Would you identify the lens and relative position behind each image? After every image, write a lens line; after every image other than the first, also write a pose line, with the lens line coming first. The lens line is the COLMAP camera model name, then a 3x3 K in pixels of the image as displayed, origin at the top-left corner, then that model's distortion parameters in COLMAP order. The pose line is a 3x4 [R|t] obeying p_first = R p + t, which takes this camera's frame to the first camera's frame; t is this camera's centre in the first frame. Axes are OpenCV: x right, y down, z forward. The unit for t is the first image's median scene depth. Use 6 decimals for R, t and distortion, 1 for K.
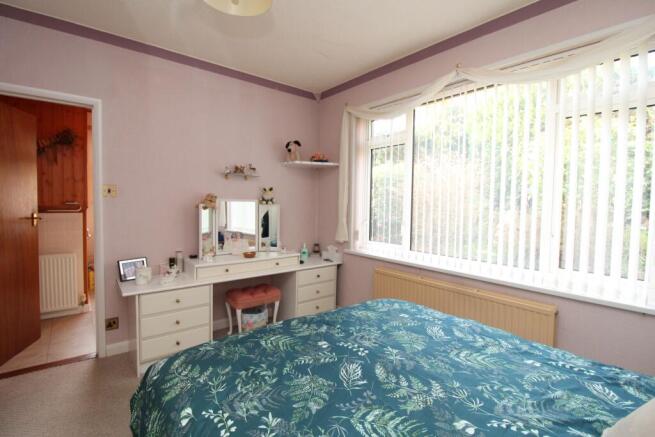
lens RADIAL K [[306.3, 0, 328.4], [0, 306.3, 214.4], [0, 0, 1]] dist [-0.000561, -0.000261]
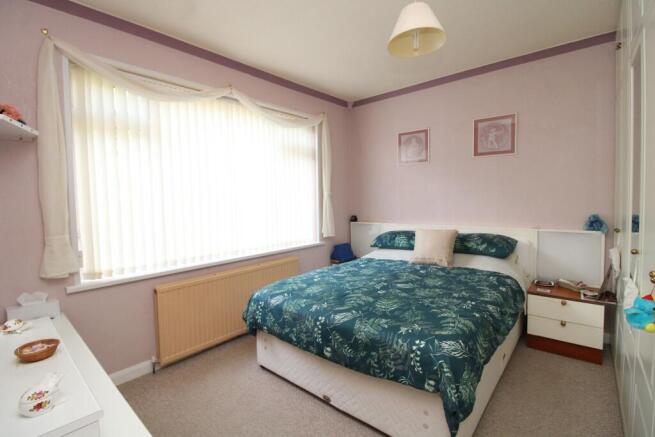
lens RADIAL K [[306.3, 0, 328.4], [0, 306.3, 214.4], [0, 0, 1]] dist [-0.000561, -0.000261]
pose [[-0.183875, -0.053183, 0.981510, -1.342093], [0.058159, 0.996197, 0.064874, -0.069819], [-0.981228, 0.069013, -0.180082, 1.400699]]
